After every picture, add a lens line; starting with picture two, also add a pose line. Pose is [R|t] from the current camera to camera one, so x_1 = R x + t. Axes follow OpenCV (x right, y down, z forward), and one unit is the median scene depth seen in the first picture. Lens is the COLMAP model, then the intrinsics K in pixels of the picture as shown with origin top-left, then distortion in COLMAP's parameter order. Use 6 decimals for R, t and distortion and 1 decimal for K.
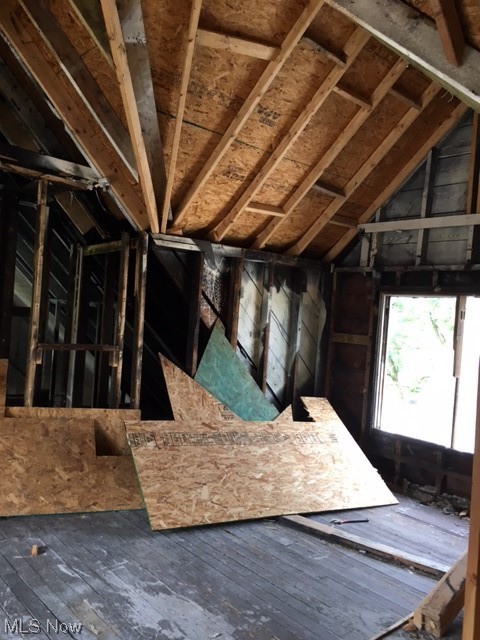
lens RADIAL K [[542.7, 0, 236.3], [0, 542.7, 319.1], [0, 0, 1]] dist [0.056845, -0.059735]
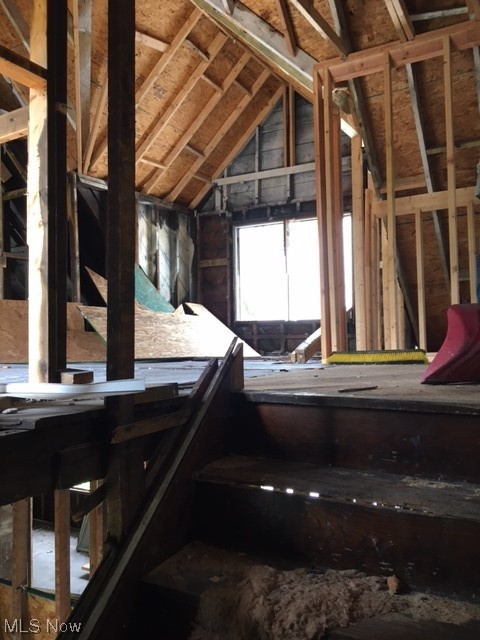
lens RADIAL K [[542.7, 0, 234.3], [0, 542.7, 321.4], [0, 0, 1]] dist [0.056845, -0.059735]
pose [[0.937742, -0.079742, 0.338054, -0.257923], [0.087015, 0.996187, -0.006390, 0.231791], [-0.336255, 0.035408, 0.941105, -0.366644]]
